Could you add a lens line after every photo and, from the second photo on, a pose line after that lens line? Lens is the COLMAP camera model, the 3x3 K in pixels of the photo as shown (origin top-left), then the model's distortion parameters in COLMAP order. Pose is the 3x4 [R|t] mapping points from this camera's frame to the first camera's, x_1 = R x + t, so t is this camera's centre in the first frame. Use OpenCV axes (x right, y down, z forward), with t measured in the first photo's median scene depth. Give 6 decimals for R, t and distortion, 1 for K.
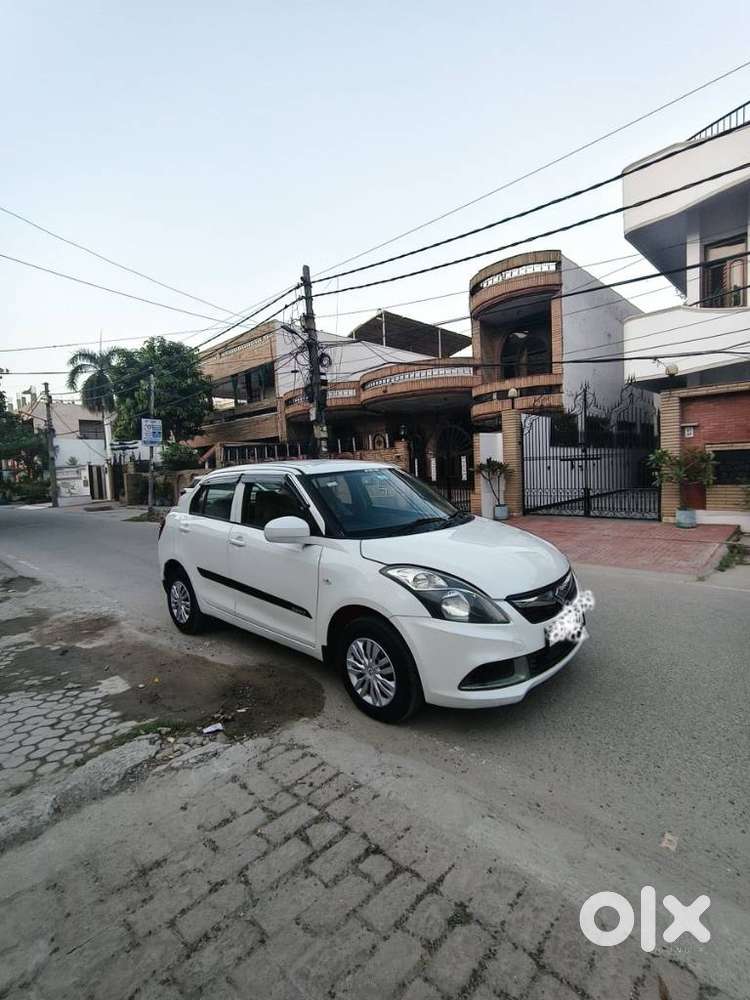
lens RADIAL K [[472.1, 0, 388.0], [0, 472.1, 498.4], [0, 0, 1]] dist [-0.004557, -0.000702]
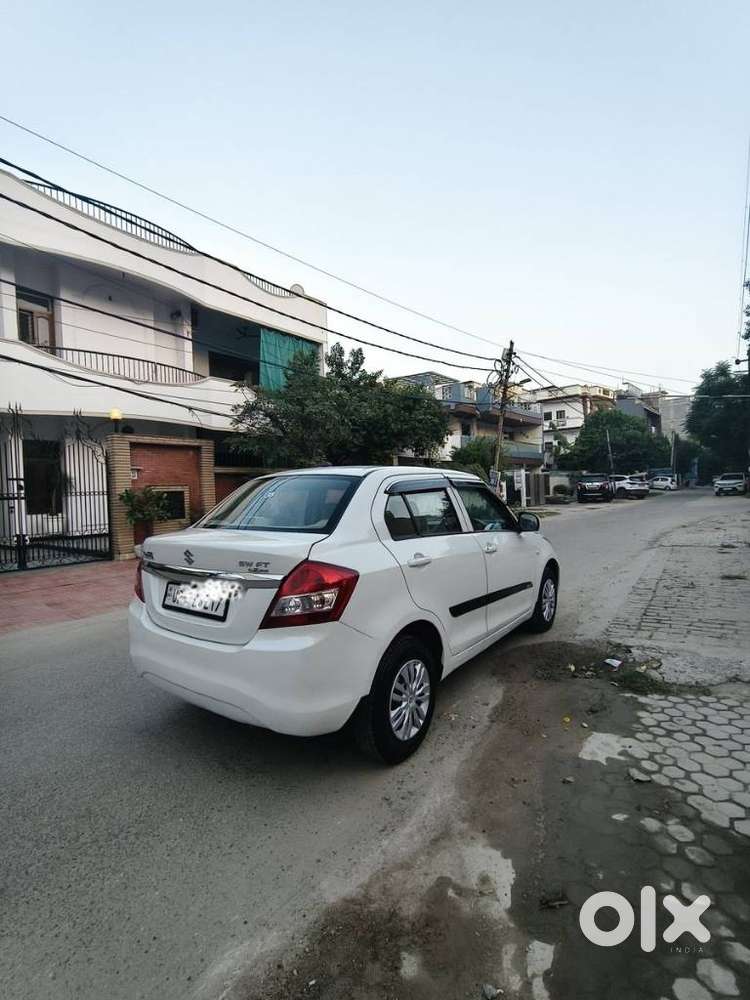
lens RADIAL K [[472.1, 0, 382.6], [0, 472.1, 495.9], [0, 0, 1]] dist [-0.007719, 0.003165]
pose [[-0.121838, 0.035617, 0.991911, -1.442053], [0.103654, 0.994348, -0.022972, -0.014140], [-0.987123, 0.100016, -0.124841, 1.557919]]
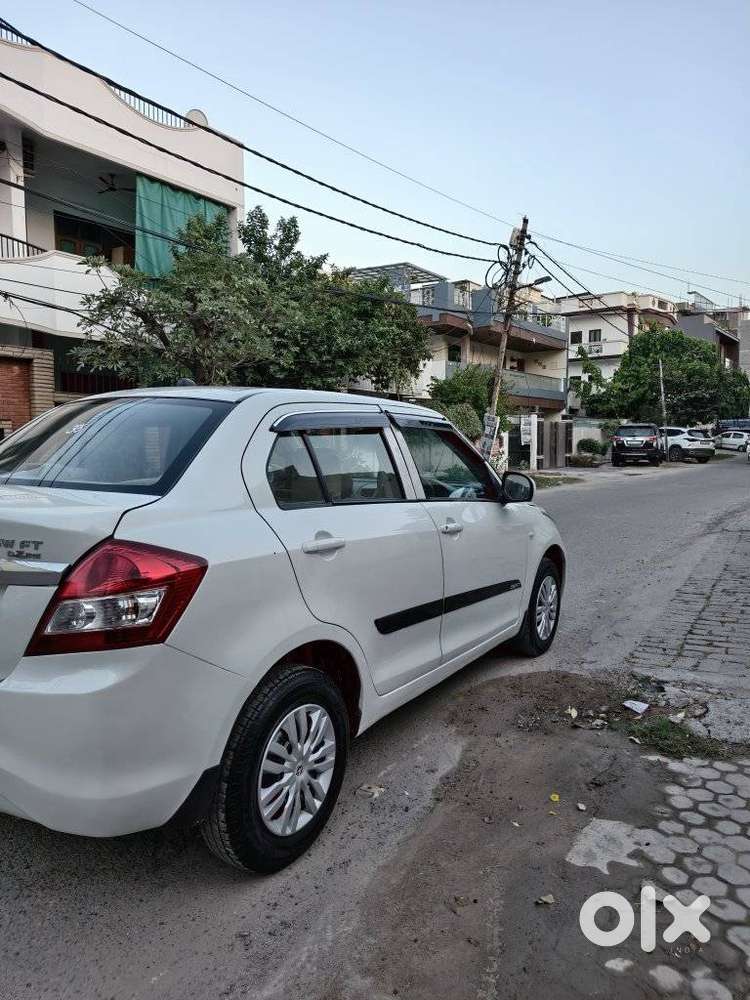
lens RADIAL K [[690.2, 0, 369.7], [0, 690.2, 496.5], [0, 0, 1]] dist [0.037135, -0.038305]
pose [[-0.175270, -0.035452, 0.983882, -1.352089], [0.076678, 0.995824, 0.049542, 0.004542], [-0.981530, 0.084125, -0.171820, 1.473391]]
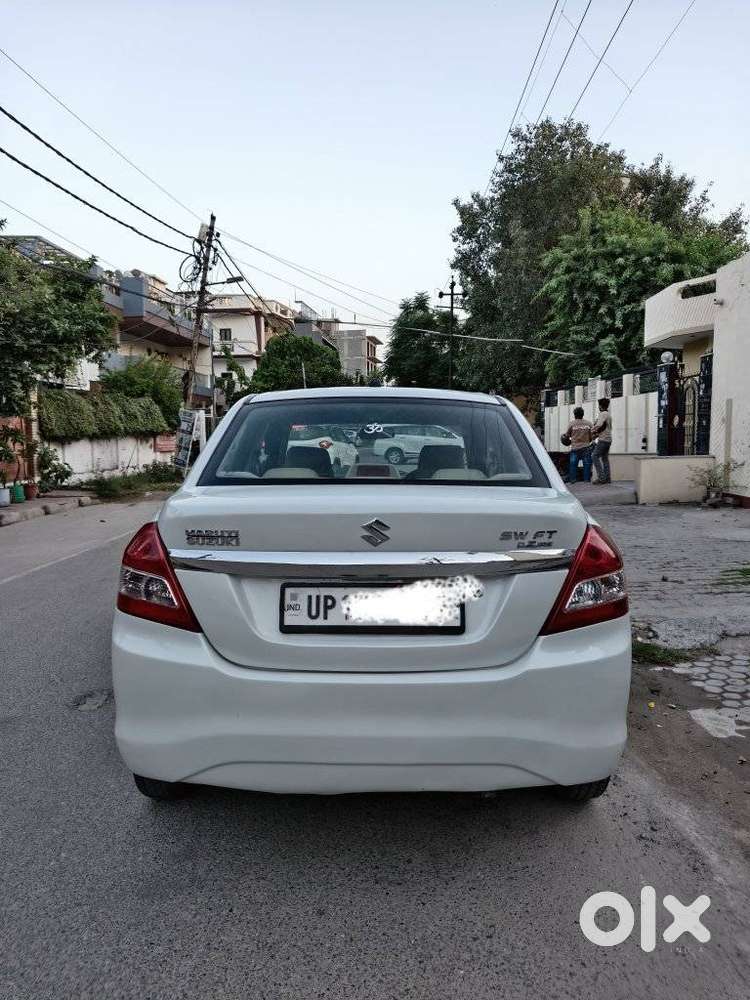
lens RADIAL K [[690.2, 0, 369.7], [0, 690.2, 503.2], [0, 0, 1]] dist [0.037135, -0.038305]
pose [[-0.661188, -0.028940, 0.749662, -1.103600], [0.081307, 0.990606, 0.109954, -0.060662], [-0.745801, 0.133653, -0.652623, 2.191719]]
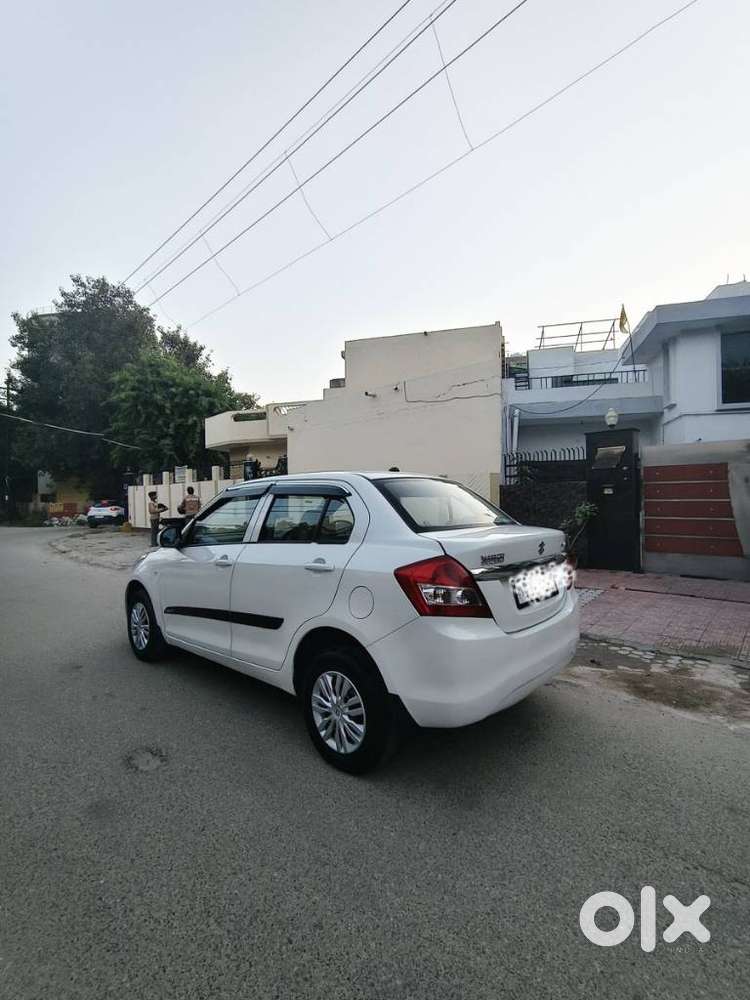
lens RADIAL K [[472.1, 0, 385.2], [0, 472.1, 501.2], [0, 0, 1]] dist [-0.007719, 0.003165]
pose [[-0.998423, 0.055229, -0.010022, -0.359150], [0.054495, 0.996540, 0.062760, -0.116235], [0.013454, 0.062115, -0.997978, 2.613273]]
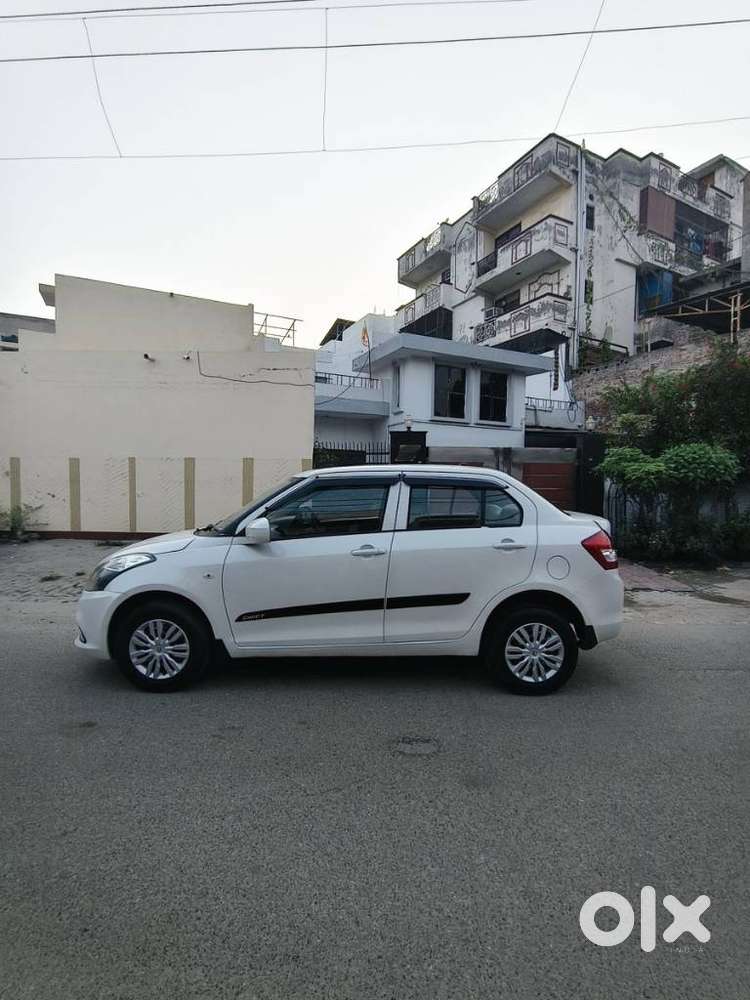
lens RADIAL K [[472.1, 0, 384.4], [0, 472.1, 499.4], [0, 0, 1]] dist [-0.007719, 0.003165]
pose [[-0.728337, 0.062401, -0.682372, 0.657691], [-0.021153, 0.993323, 0.113415, -0.168415], [0.684892, 0.097038, -0.722154, 2.342130]]
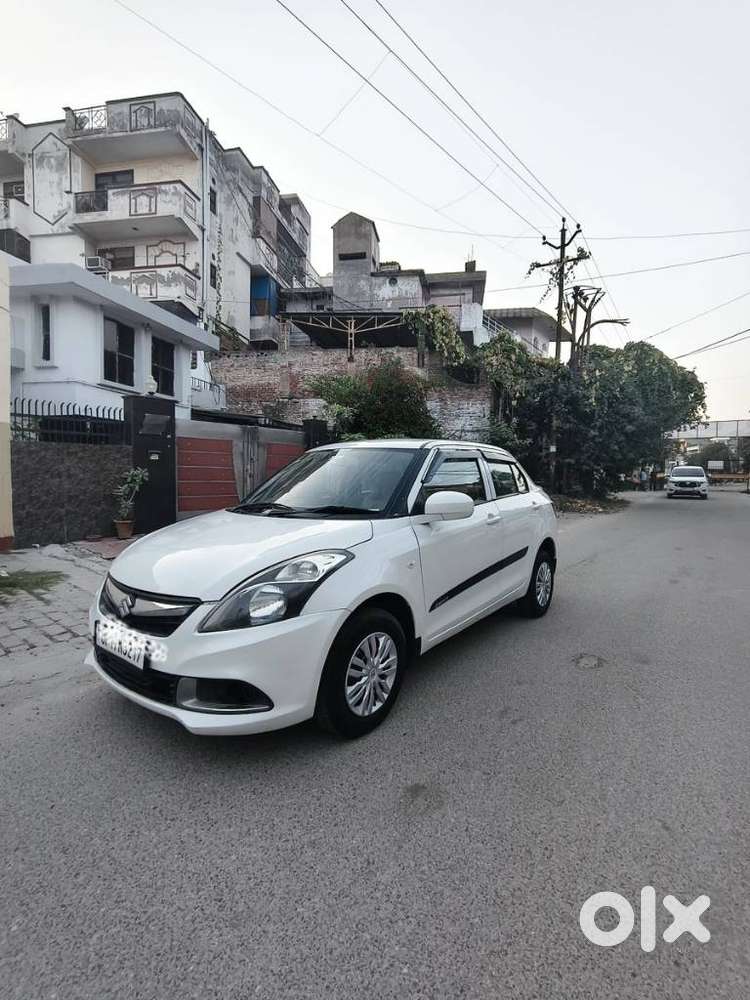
lens RADIAL K [[472.1, 0, 382.9], [0, 472.1, 500.8], [0, 0, 1]] dist [-0.007719, 0.003165]
pose [[0.086904, 0.107107, -0.990442, 1.059794], [-0.082475, 0.991564, 0.099992, -0.072323], [0.992797, 0.072997, 0.095005, 1.225438]]
